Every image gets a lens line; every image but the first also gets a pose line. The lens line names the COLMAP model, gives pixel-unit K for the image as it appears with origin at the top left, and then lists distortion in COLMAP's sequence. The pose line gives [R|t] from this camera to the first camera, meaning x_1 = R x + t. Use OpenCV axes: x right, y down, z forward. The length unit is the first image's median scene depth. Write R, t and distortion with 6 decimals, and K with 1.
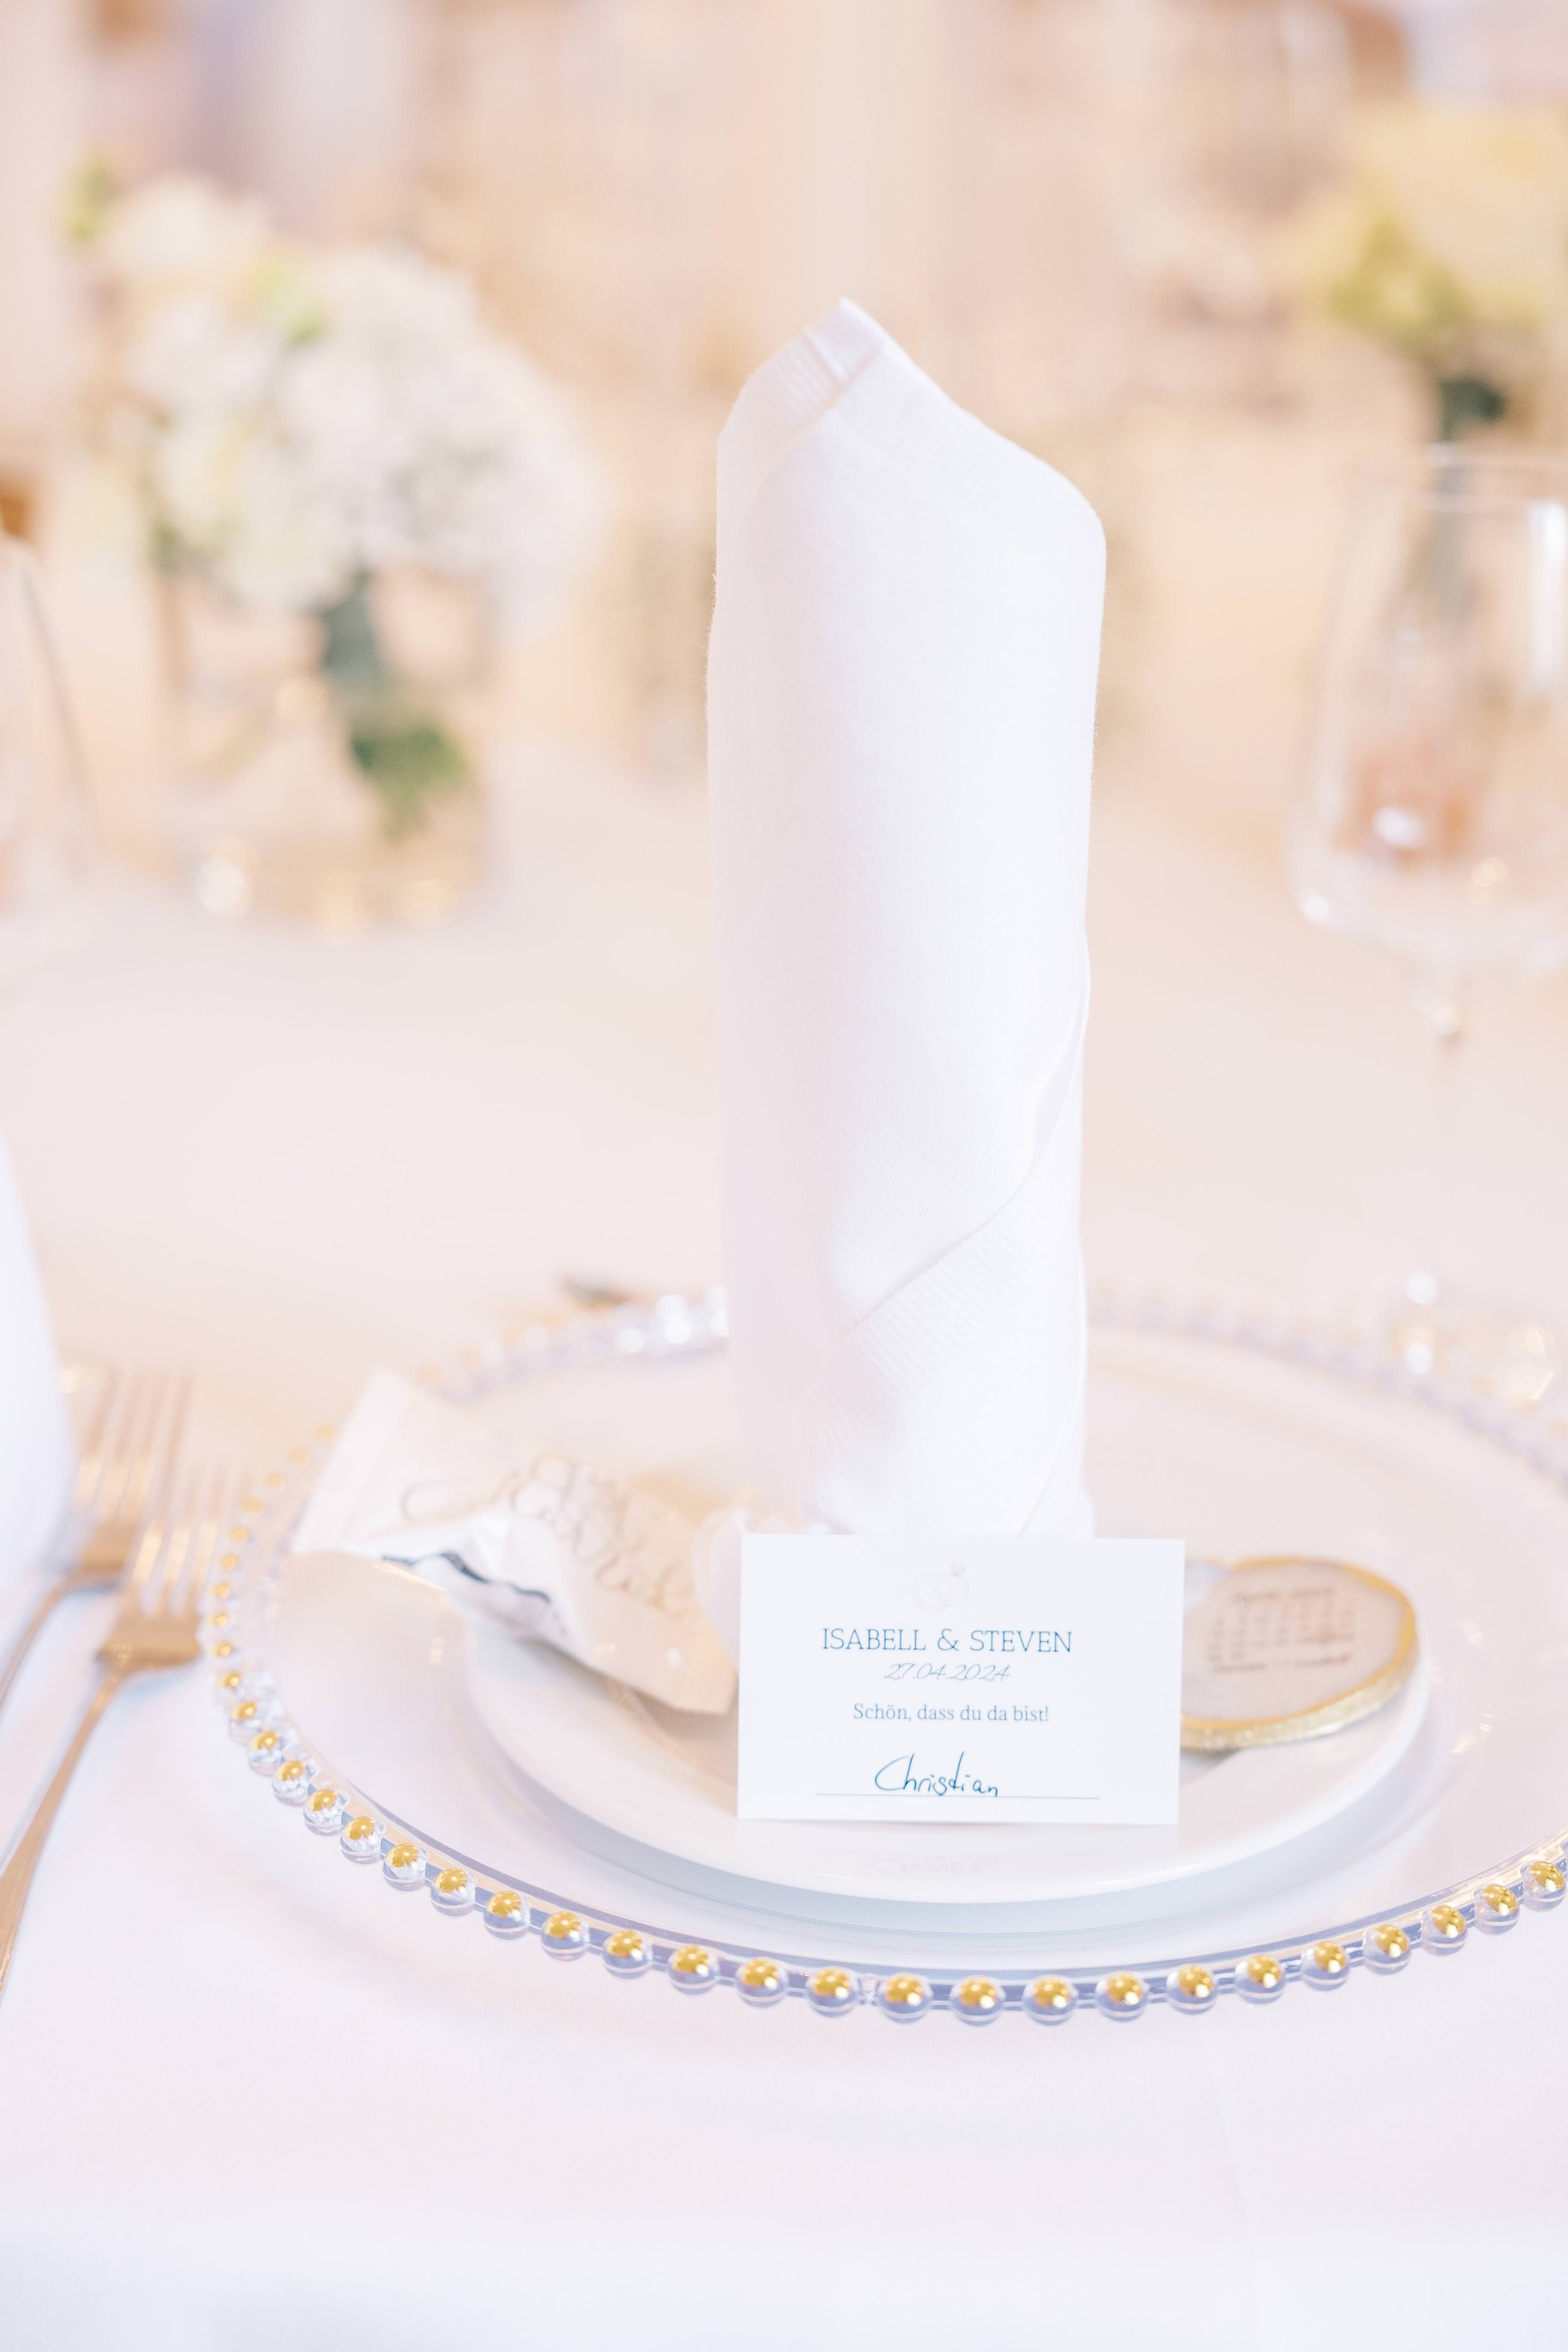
lens RADIAL K [[4072.6, 0, 792.0], [0, 4072.6, 1172.2], [0, 0, 1]] dist [-0.009090, 0.000000]
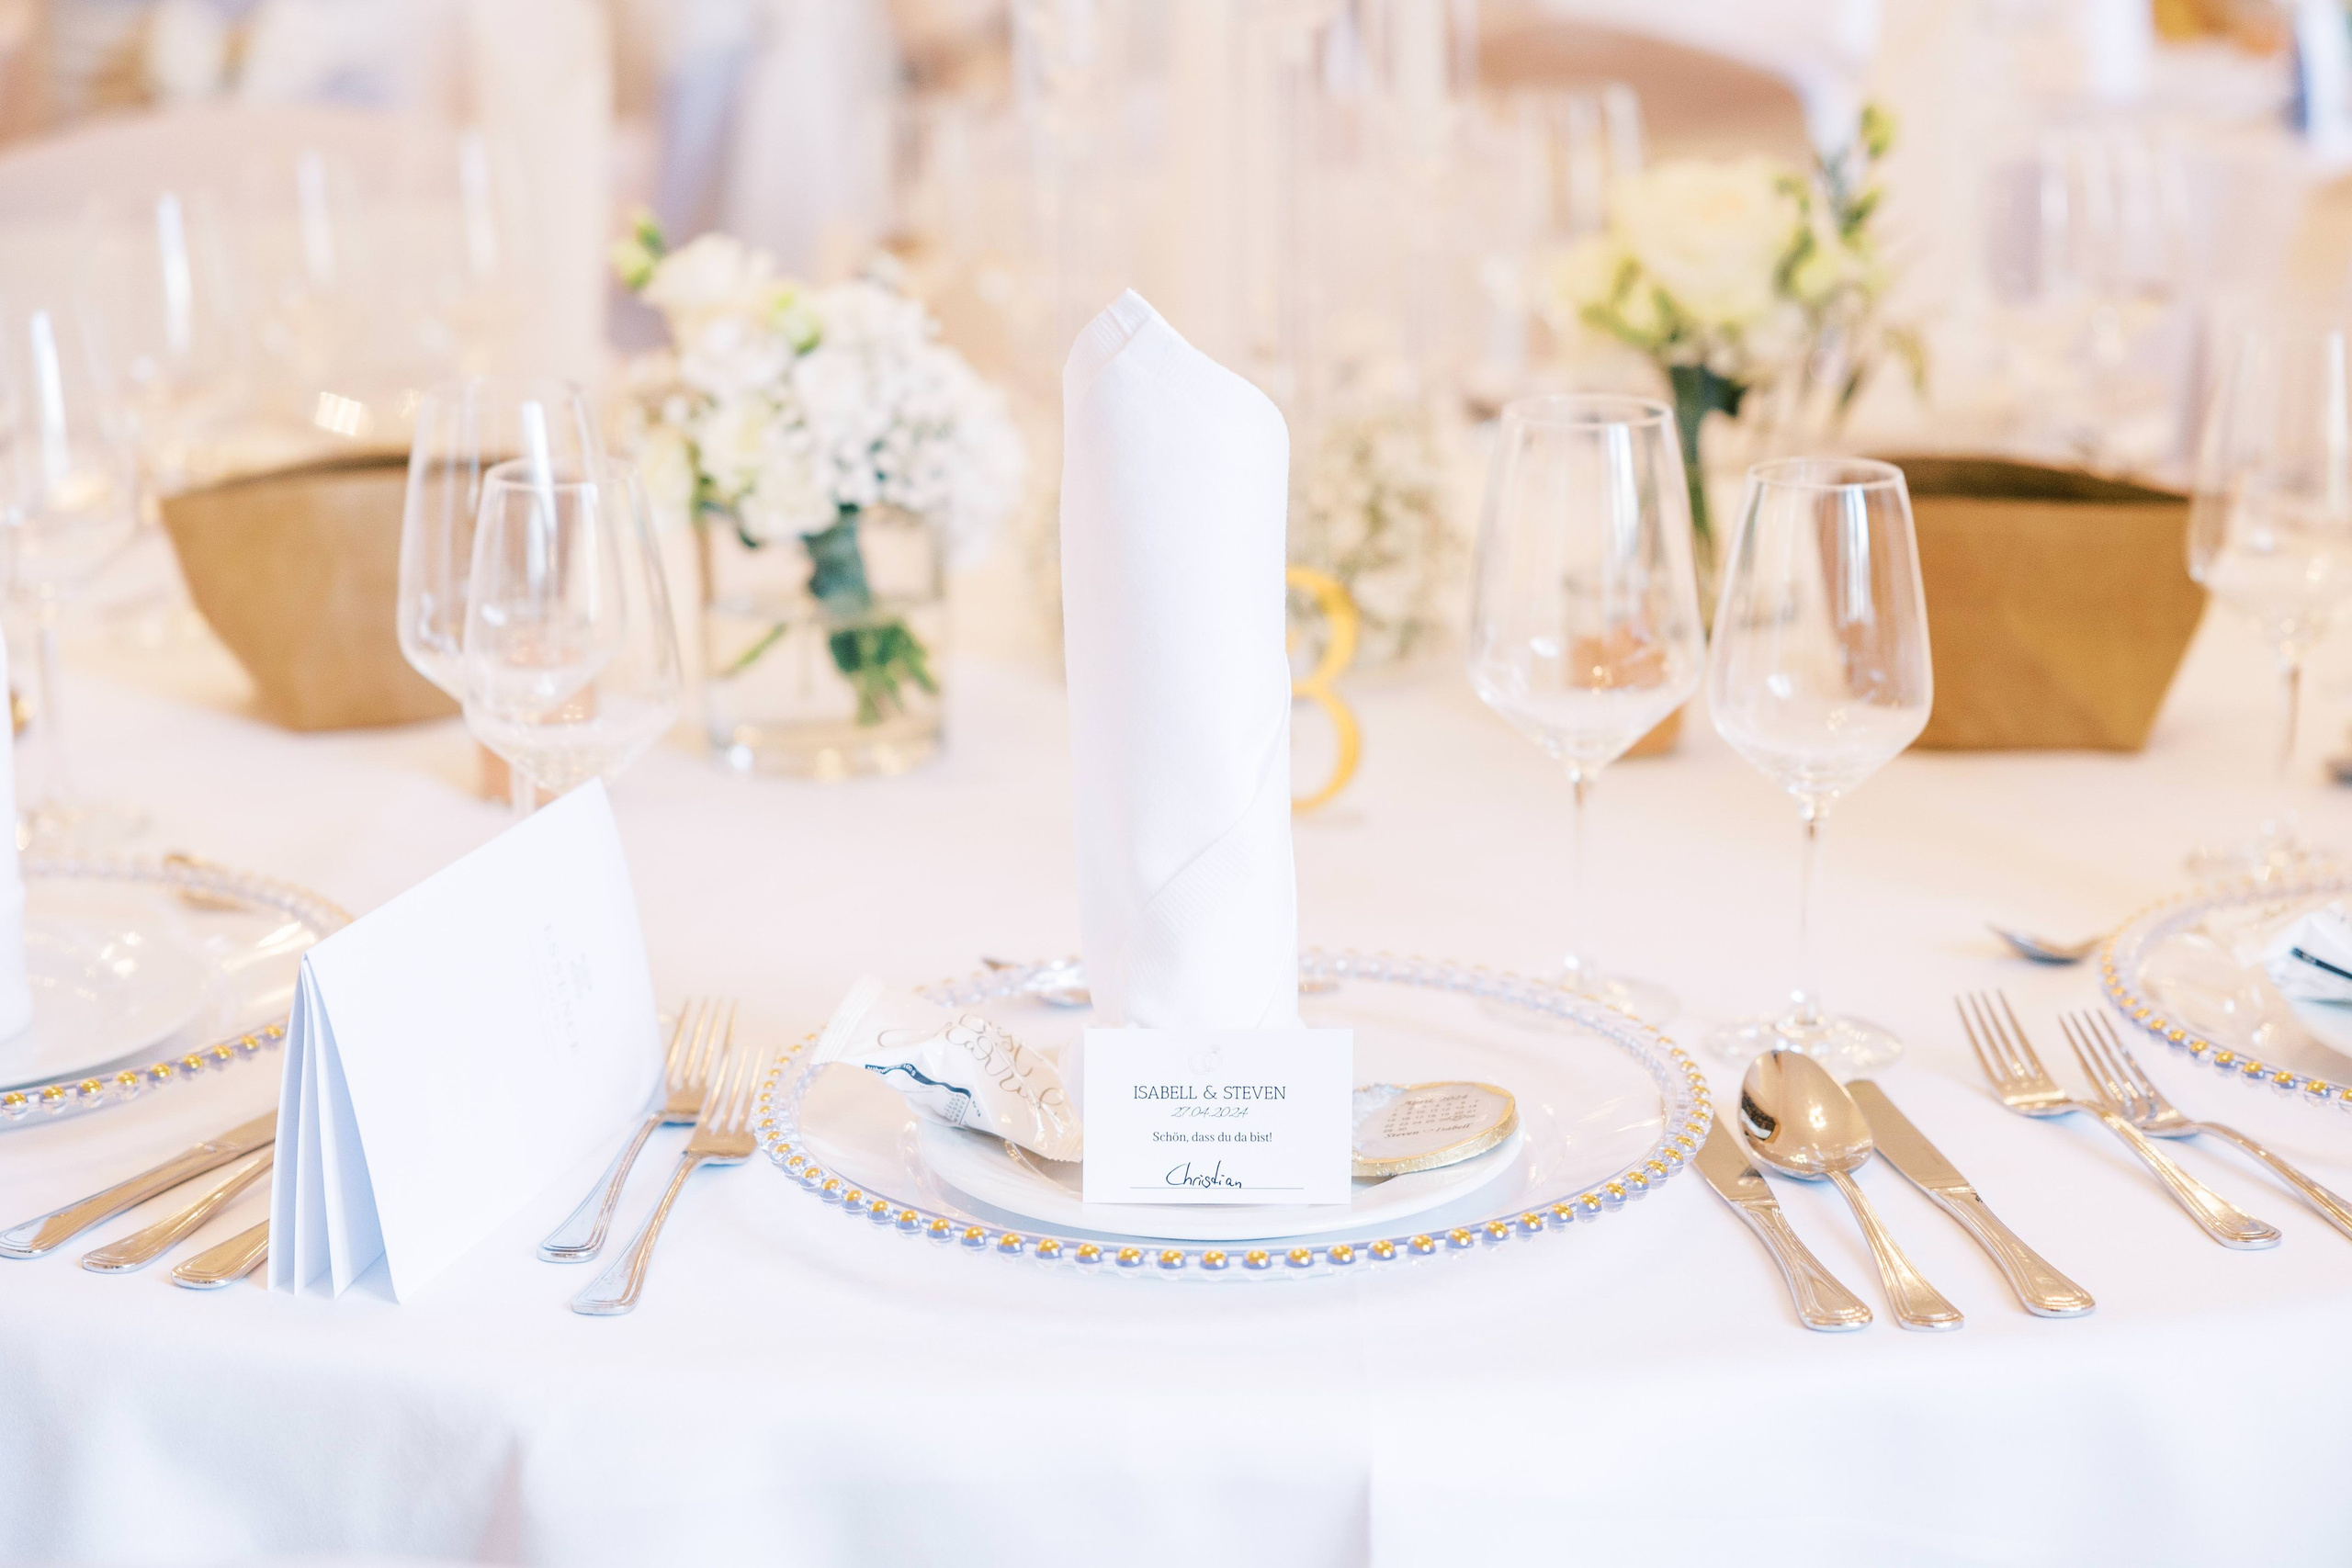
lens RADIAL K [[4742.4, 0, 1172.3], [0, 4742.4, 785.1], [0, 0, 1]] dist [-0.008904, 0.000000]
pose [[0.999518, -0.008962, -0.029709, 0.075897], [0.005194, 0.992197, -0.124575, 0.215757], [0.030594, 0.124361, 0.991765, -0.856616]]
